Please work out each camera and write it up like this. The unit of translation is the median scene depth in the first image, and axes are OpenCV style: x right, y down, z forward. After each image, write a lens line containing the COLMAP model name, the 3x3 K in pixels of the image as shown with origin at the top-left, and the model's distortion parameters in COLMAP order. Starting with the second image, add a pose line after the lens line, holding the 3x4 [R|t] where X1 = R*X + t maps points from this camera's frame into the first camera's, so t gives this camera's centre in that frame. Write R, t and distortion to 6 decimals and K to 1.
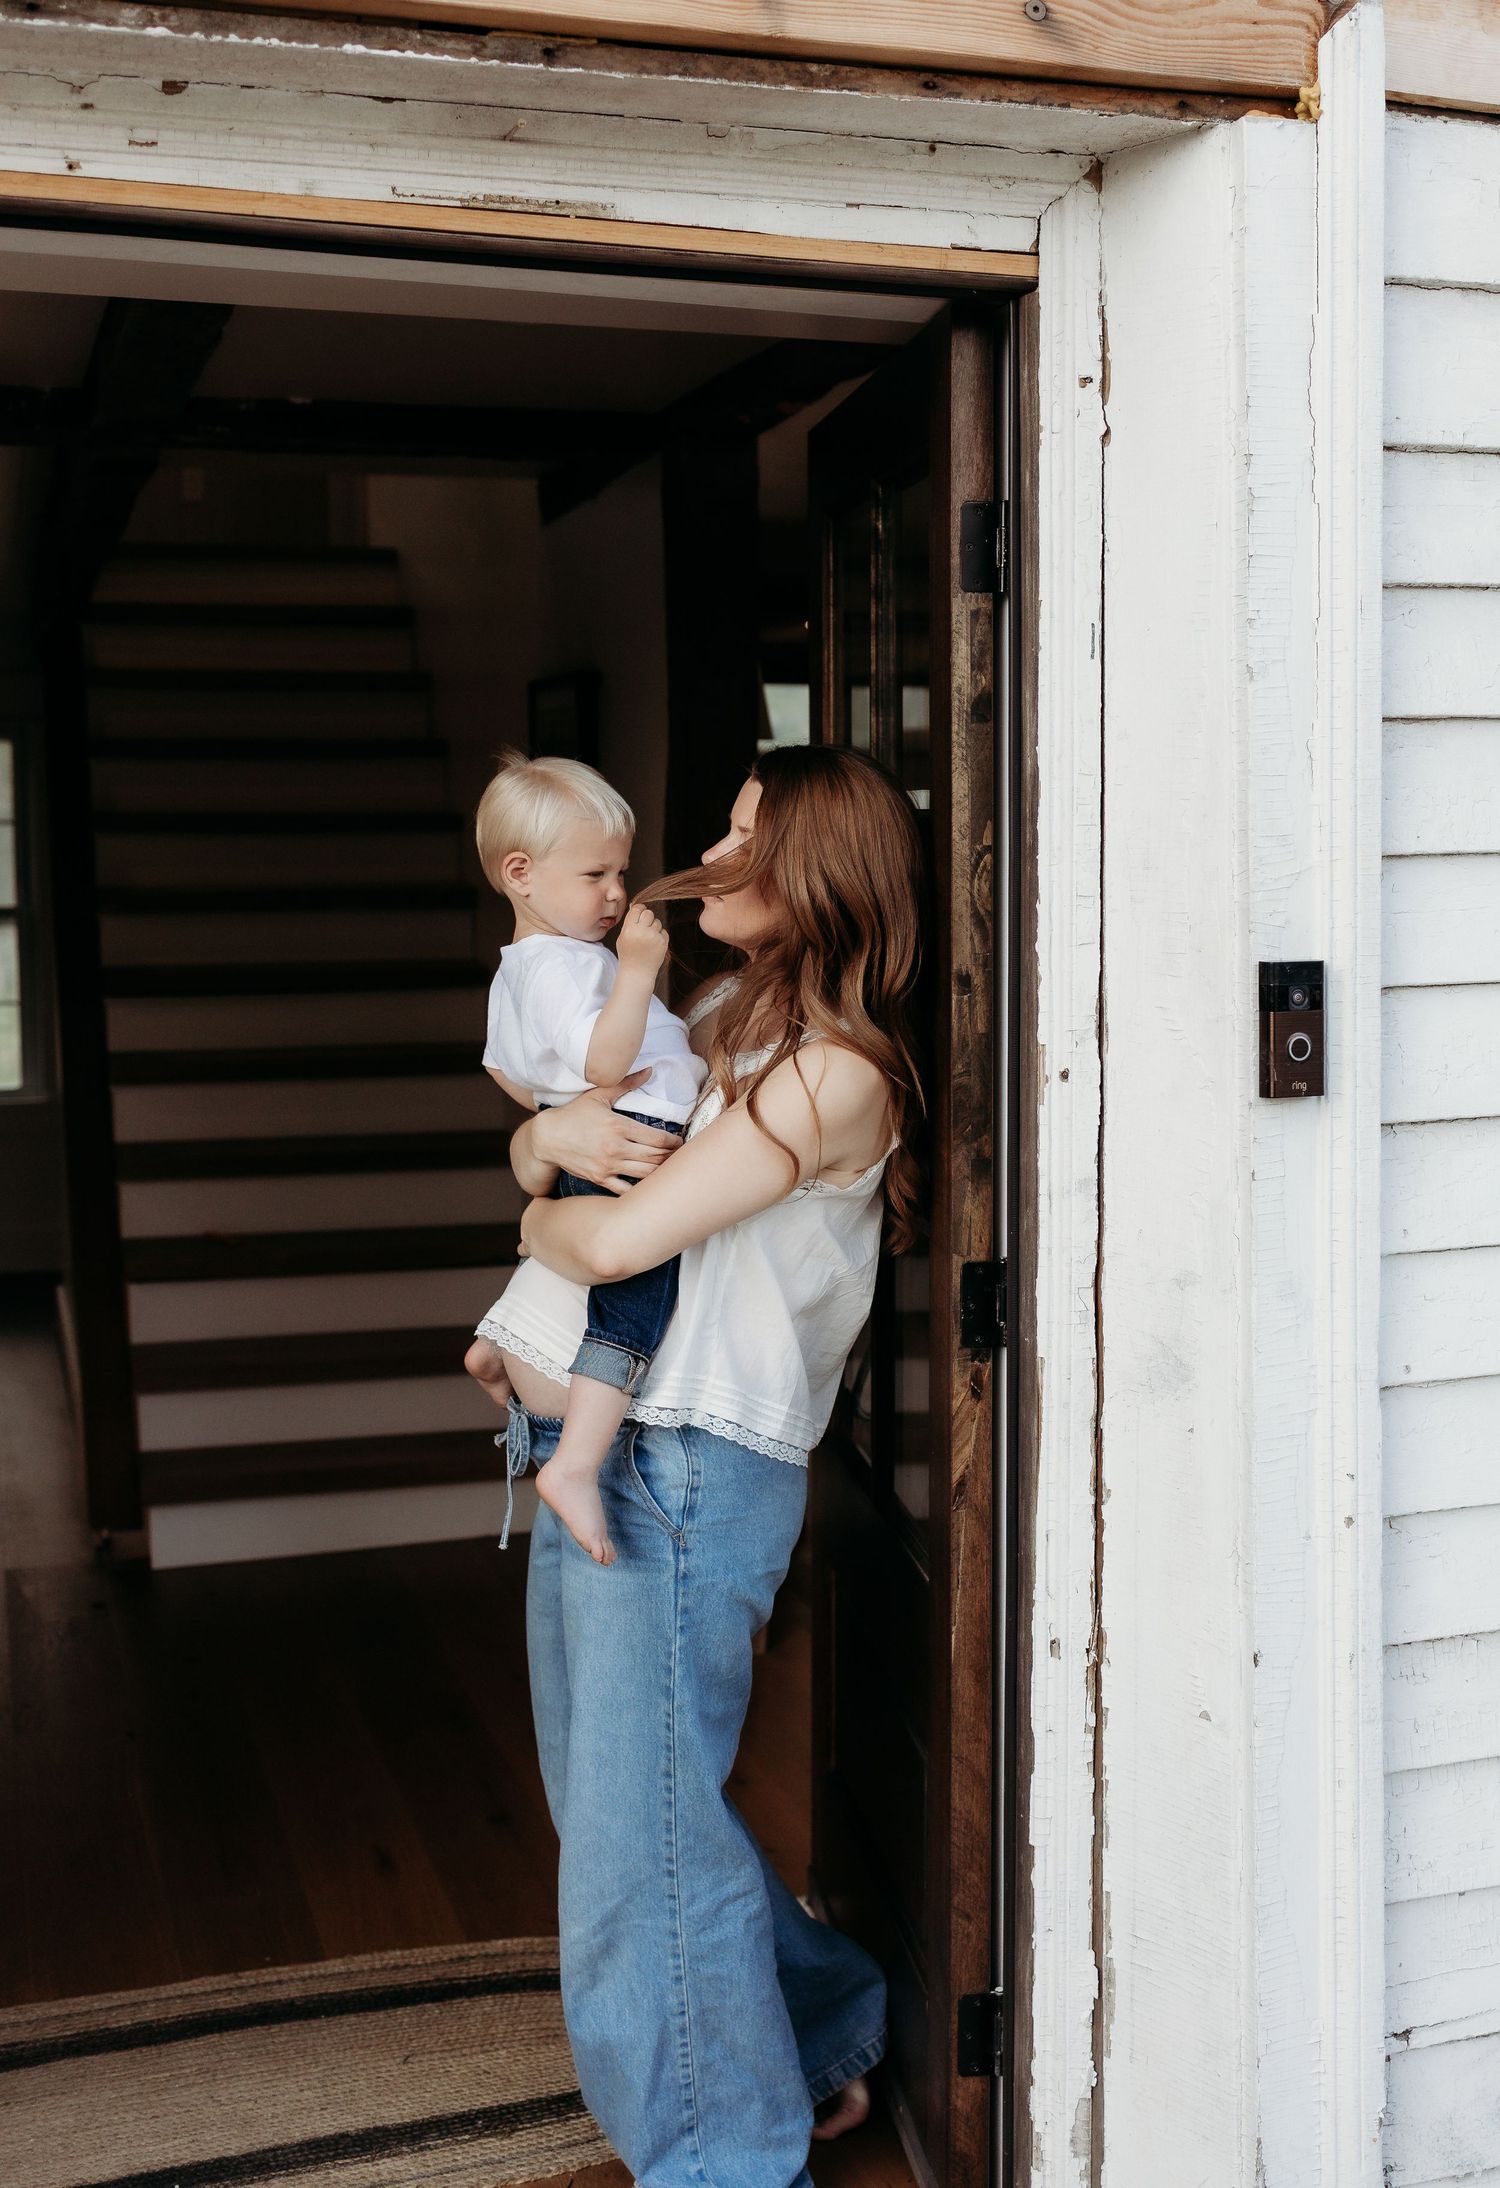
lens RADIAL K [[2563.5, 0, 880.4], [0, 2563.5, 1013.9], [0, 0, 1]] dist [0.005123, -0.016195]
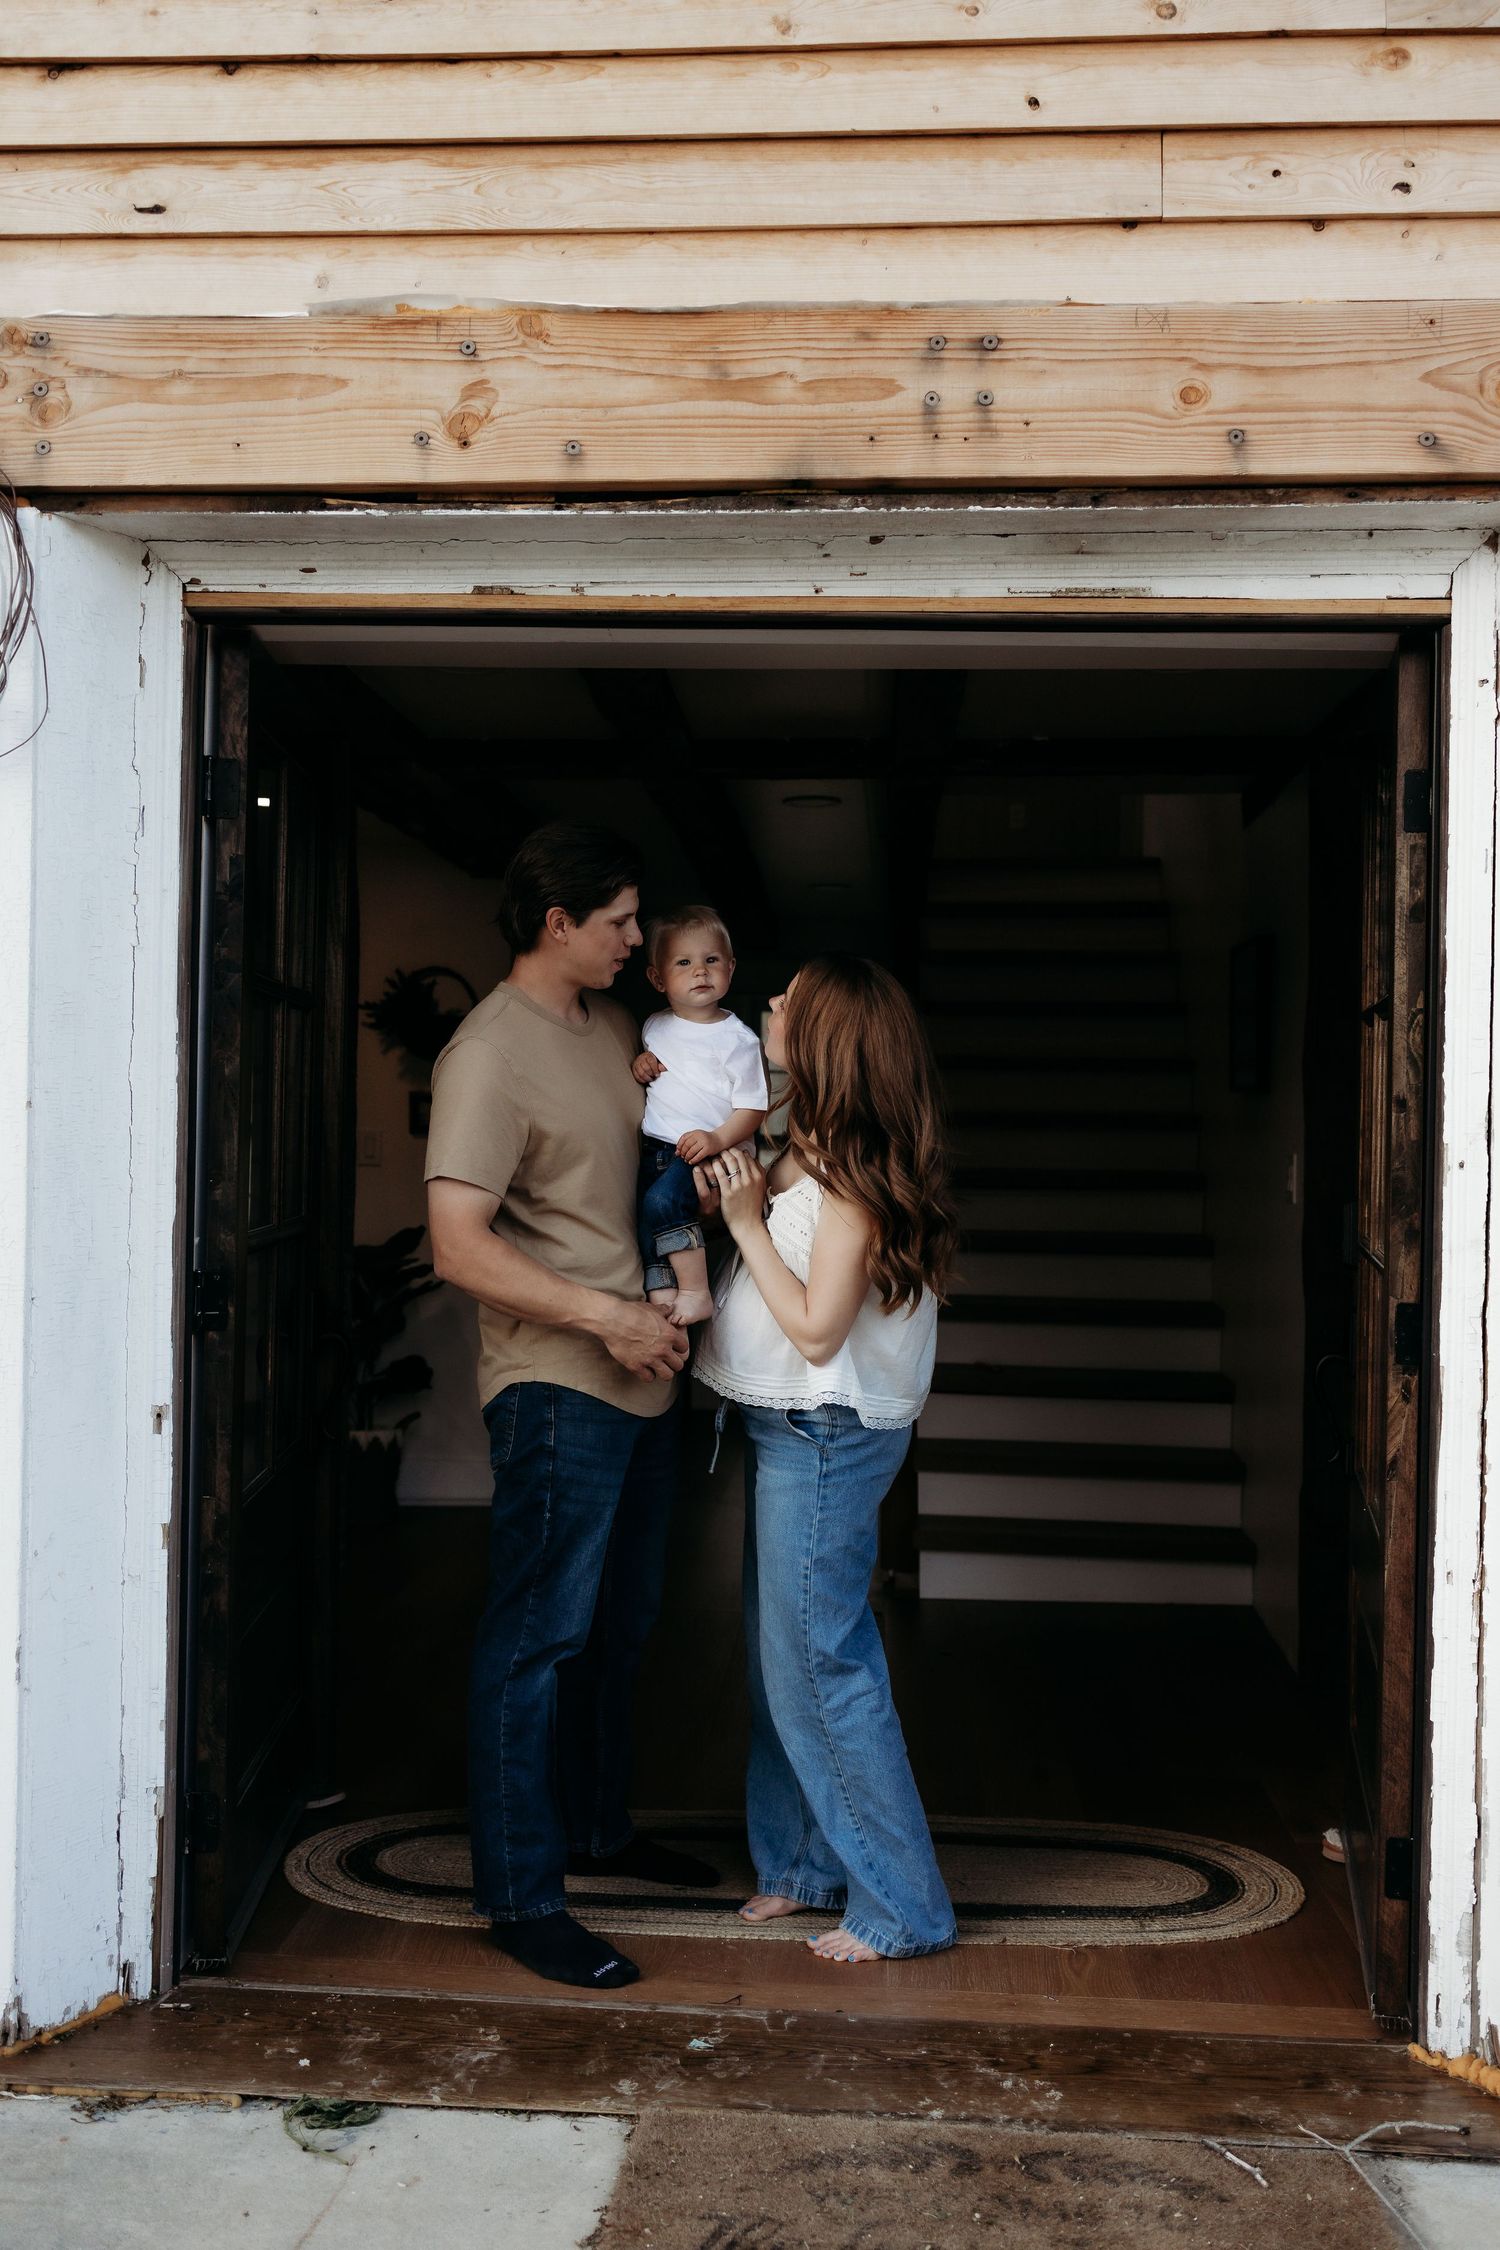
lens RADIAL K [[2246.3, 0, 750.9], [0, 2246.3, 1127.7], [0, 0, 1]] dist [-0.011923, -0.005822]
pose [[0.919877, 0.015966, -0.391882, 0.194086], [-0.044155, 0.997035, -0.063025, 0.097721], [0.389714, 0.075279, 0.917854, -0.290240]]
